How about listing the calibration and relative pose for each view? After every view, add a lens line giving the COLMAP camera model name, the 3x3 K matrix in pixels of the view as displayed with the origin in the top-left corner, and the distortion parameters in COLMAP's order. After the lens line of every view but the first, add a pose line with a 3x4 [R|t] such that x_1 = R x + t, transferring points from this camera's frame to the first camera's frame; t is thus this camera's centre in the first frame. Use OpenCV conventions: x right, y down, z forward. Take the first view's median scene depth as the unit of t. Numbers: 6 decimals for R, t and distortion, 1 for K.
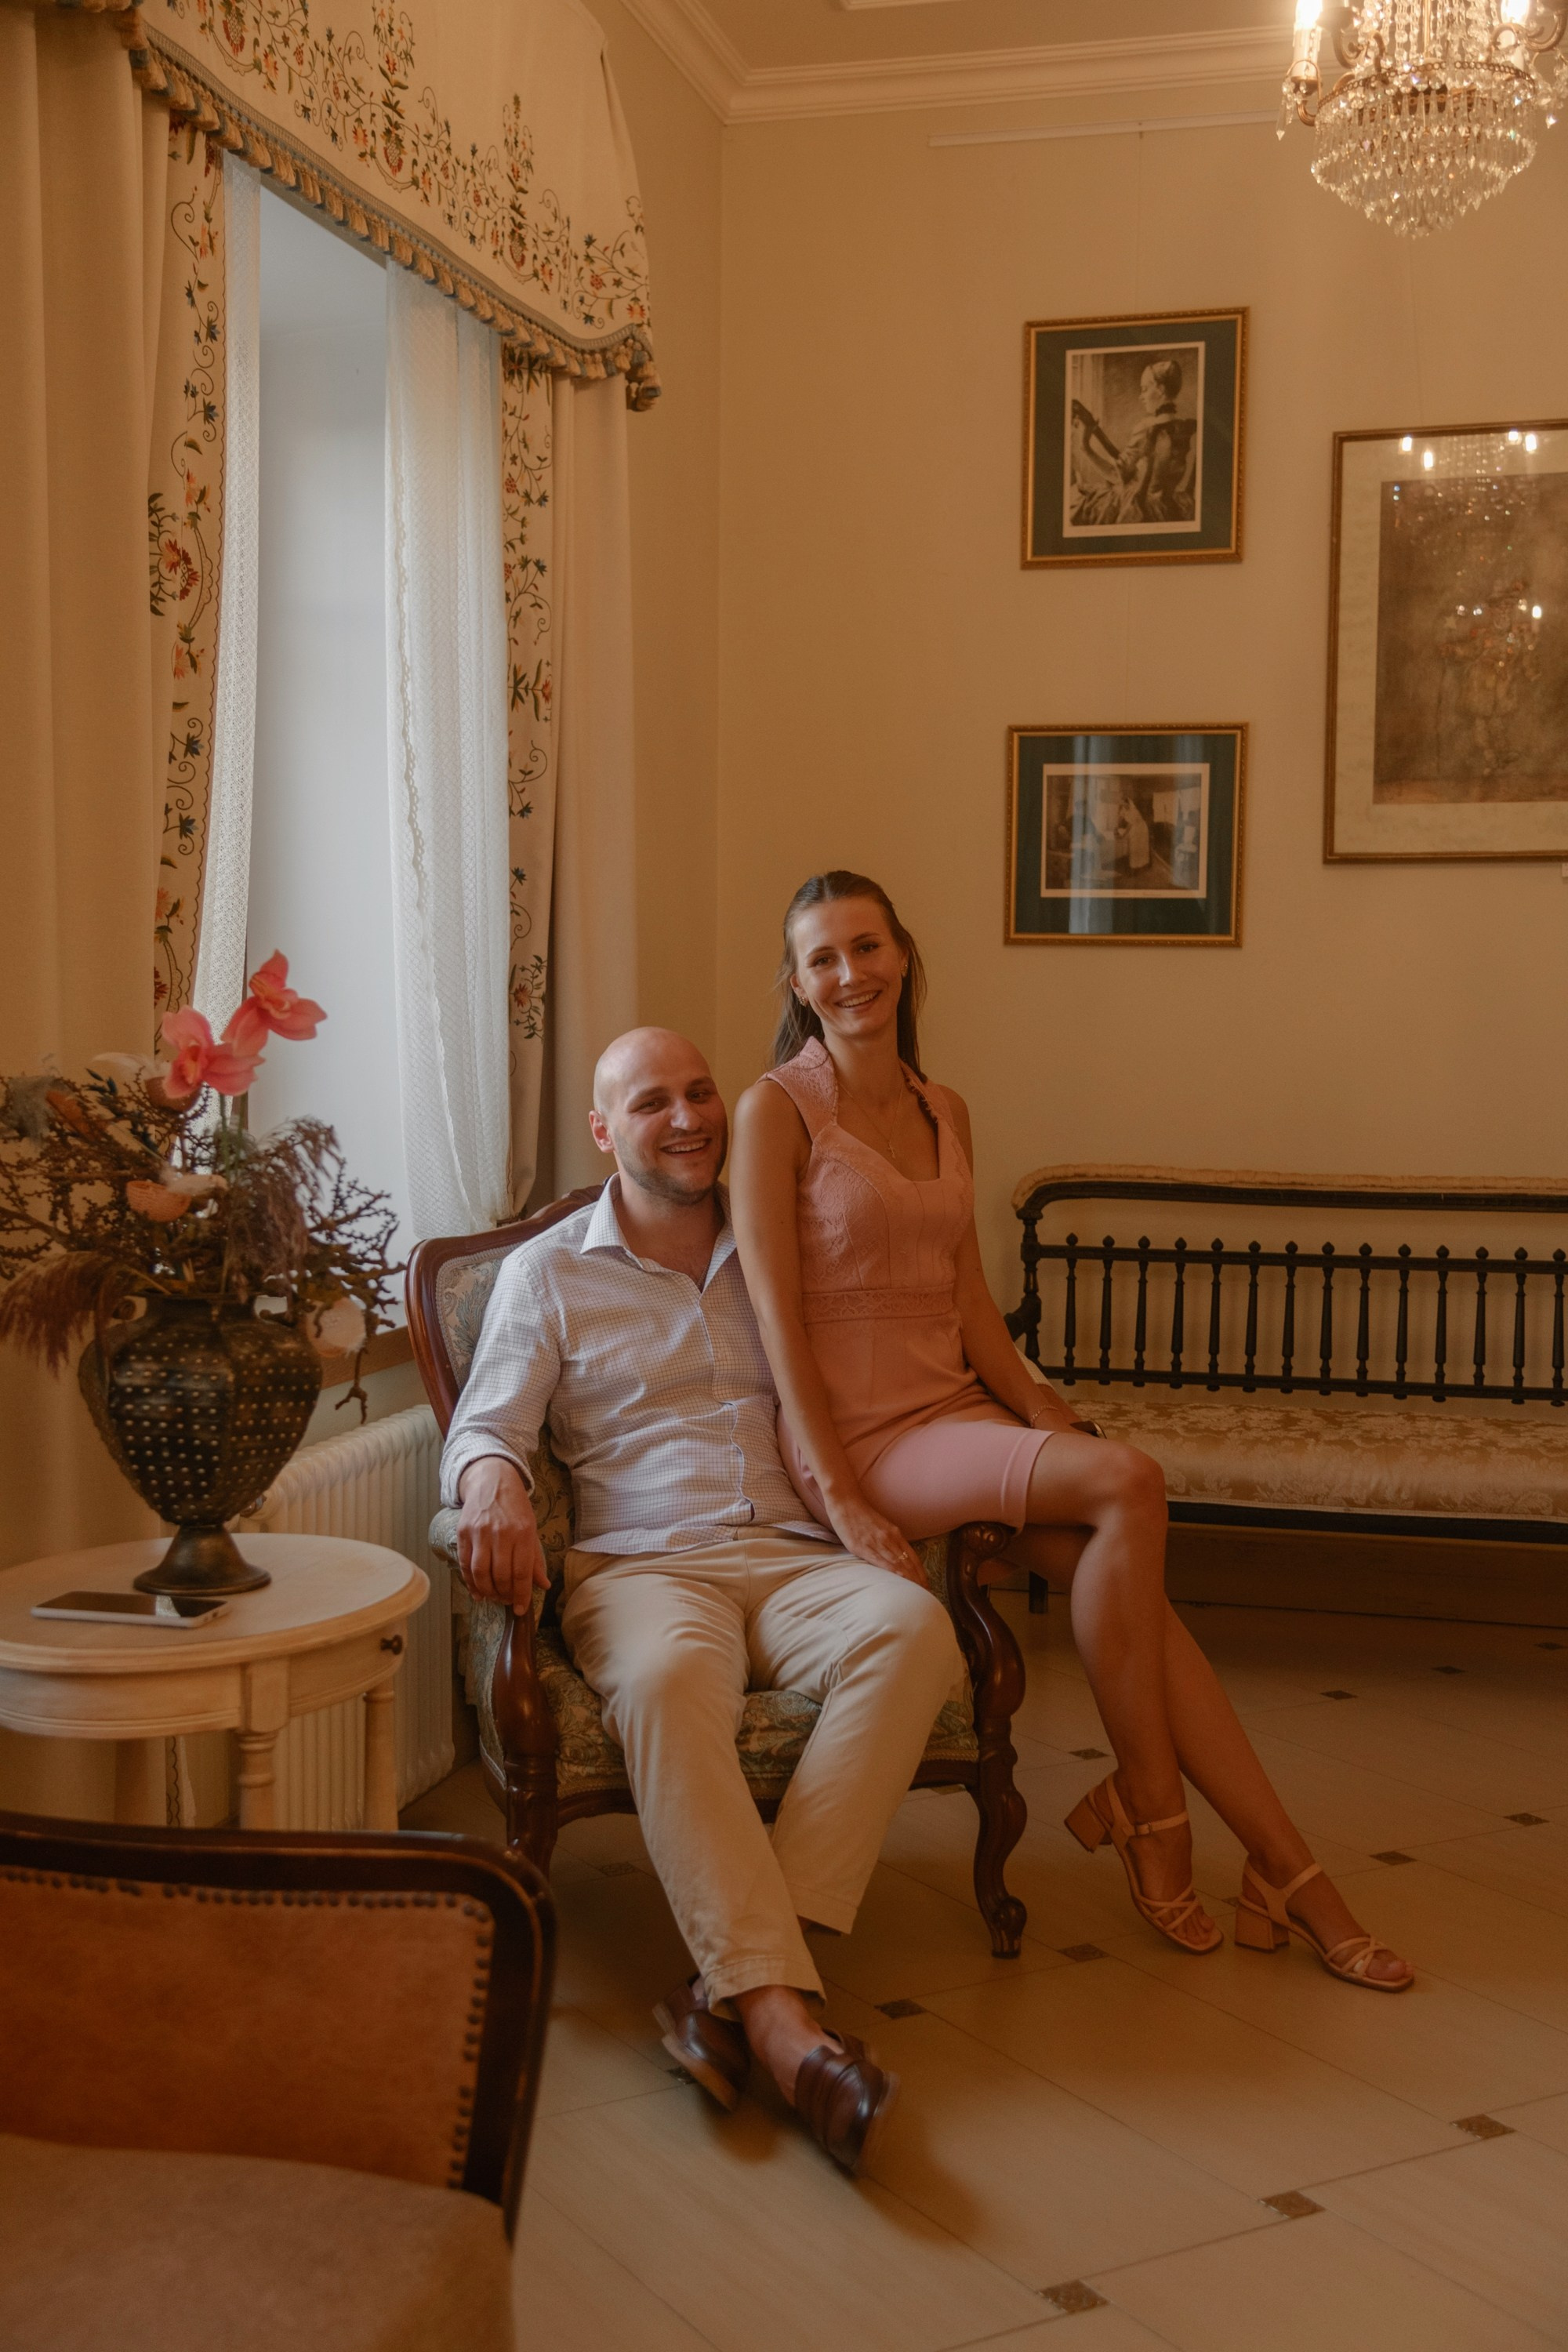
lens RADIAL K [[2622.1, 0, 770.0], [0, 2622.1, 1190.9], [0, 0, 1]] dist [0.059986, 0.007416]
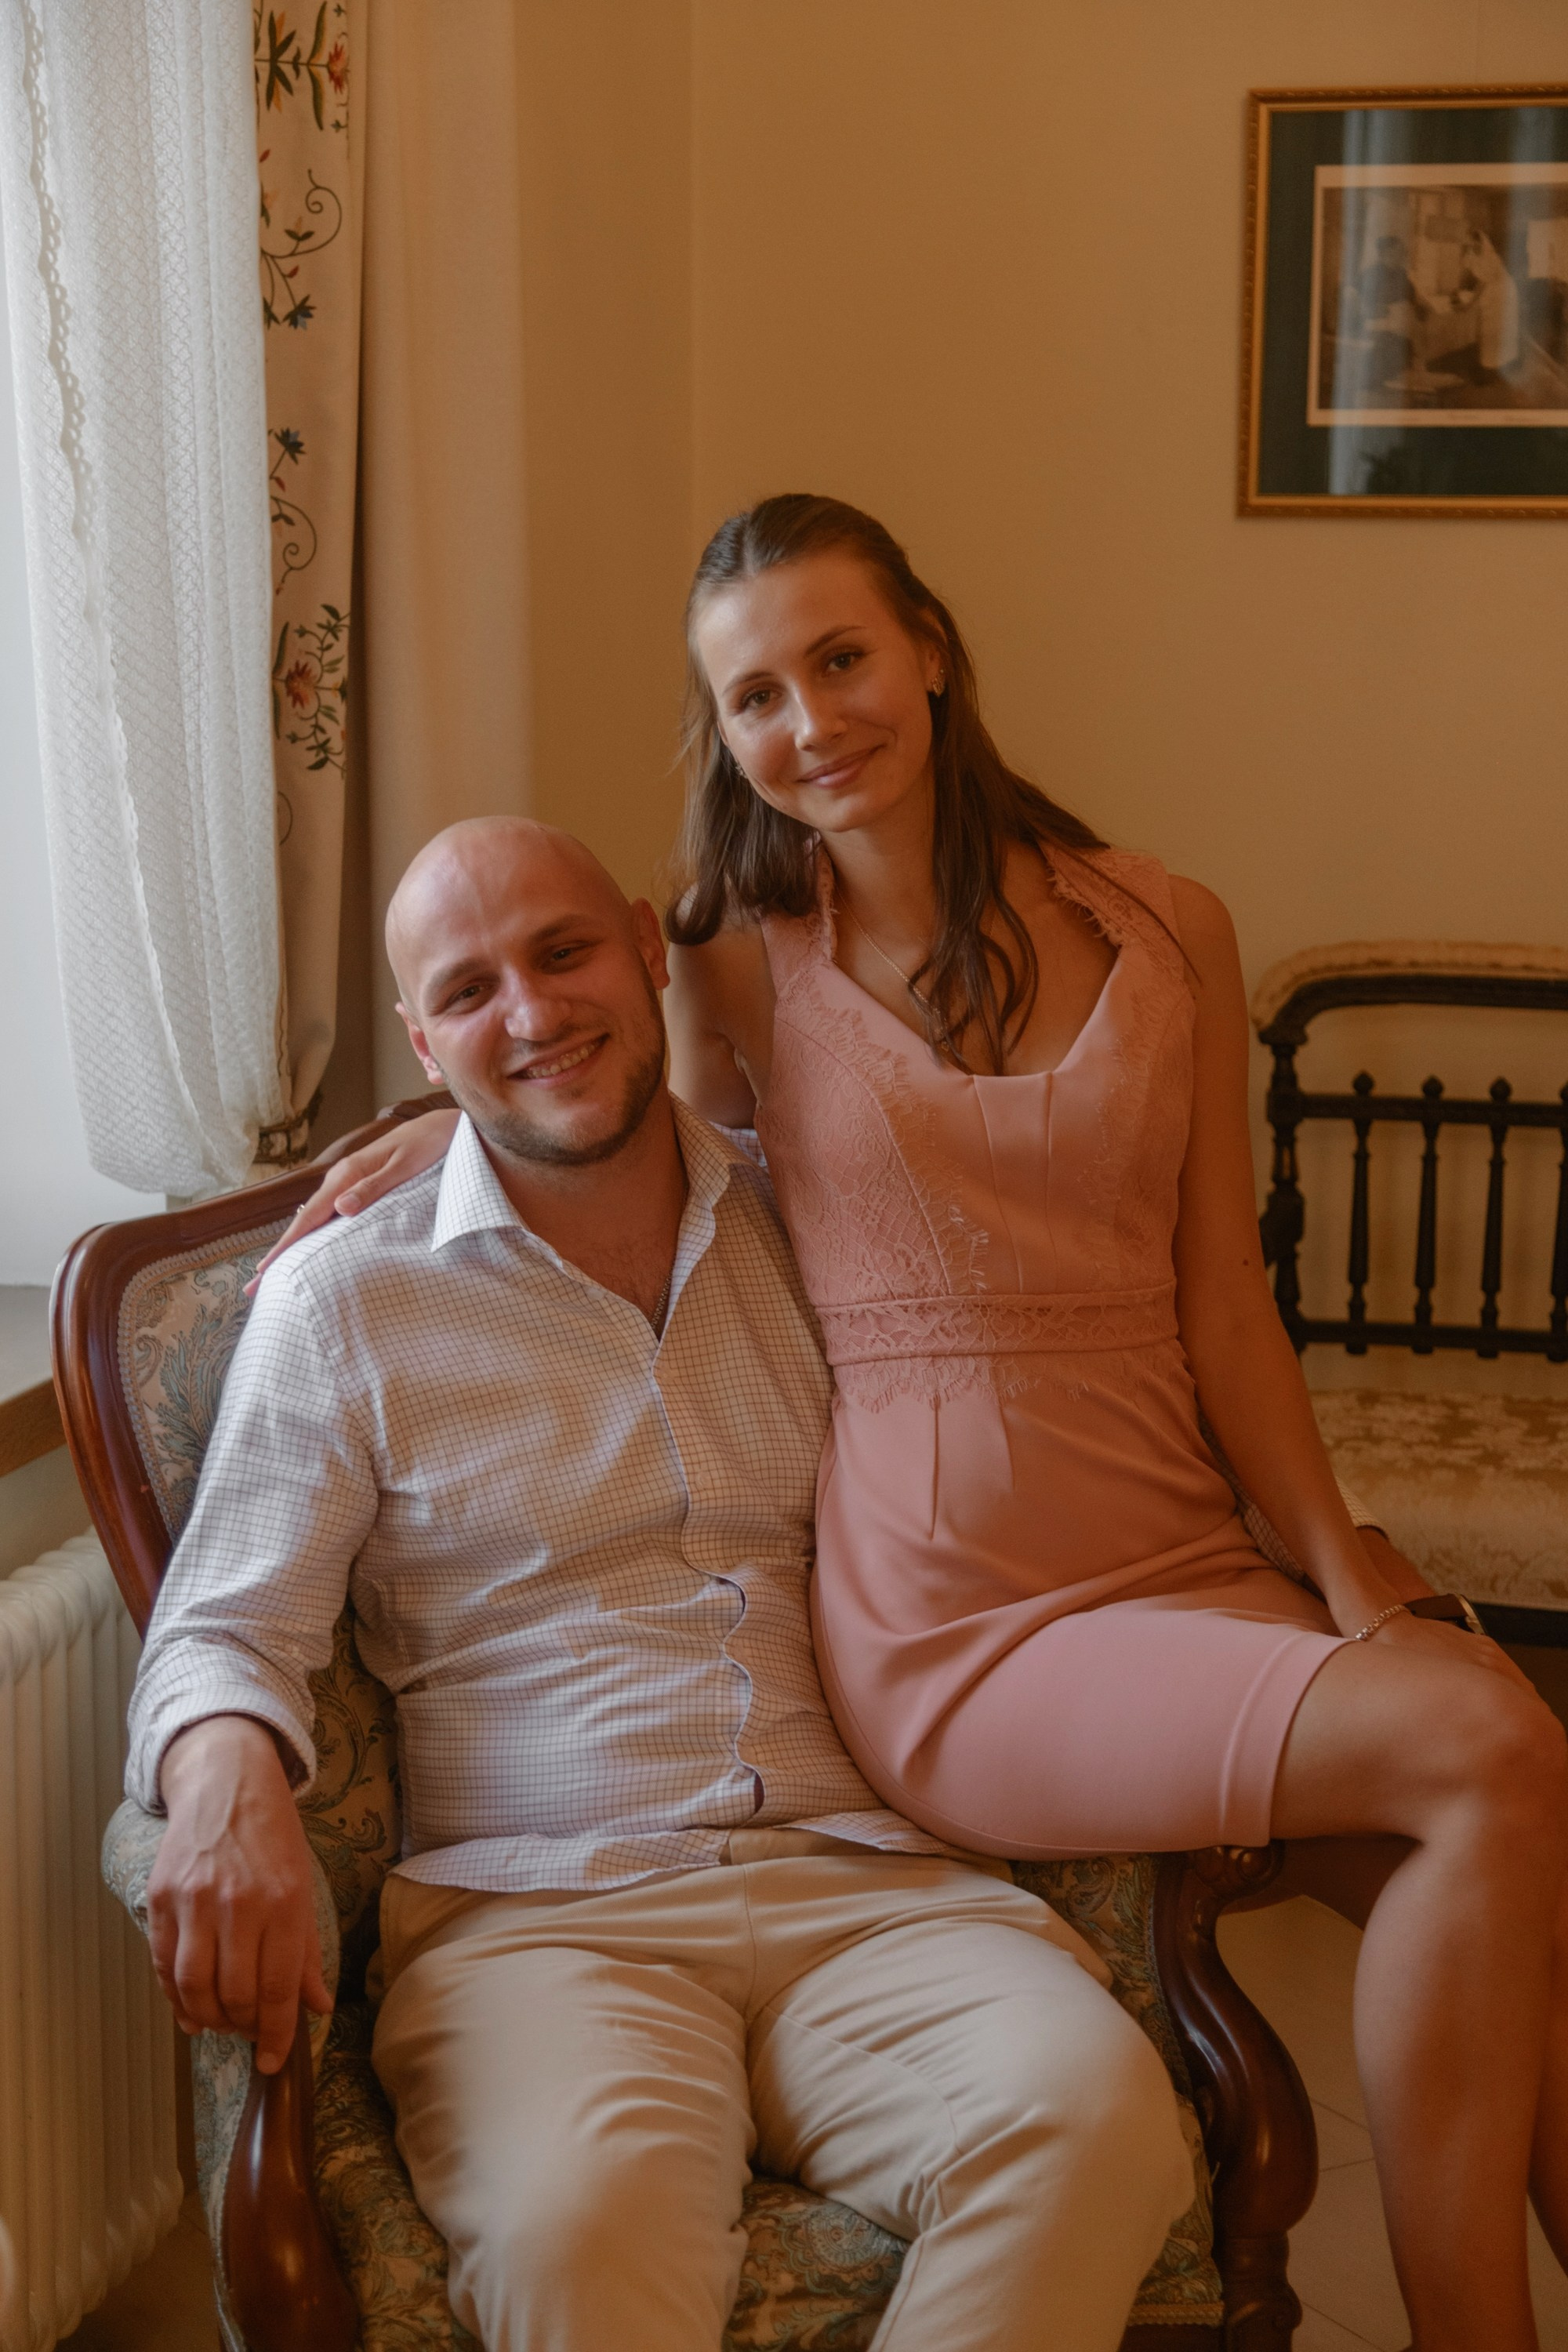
lens RADIAL K [[4193.9, 0, 759.4], [0, 4193.9, 1133.6], [0, 0, 1]] dist [0.140434, 0.032577]
pose [[0.999940, -0.004631, -0.009921, 0.001668], [0.005520, 0.995791, 0.091486, -0.072094], [0.009455, -0.091535, 0.995757, 0.215837]]
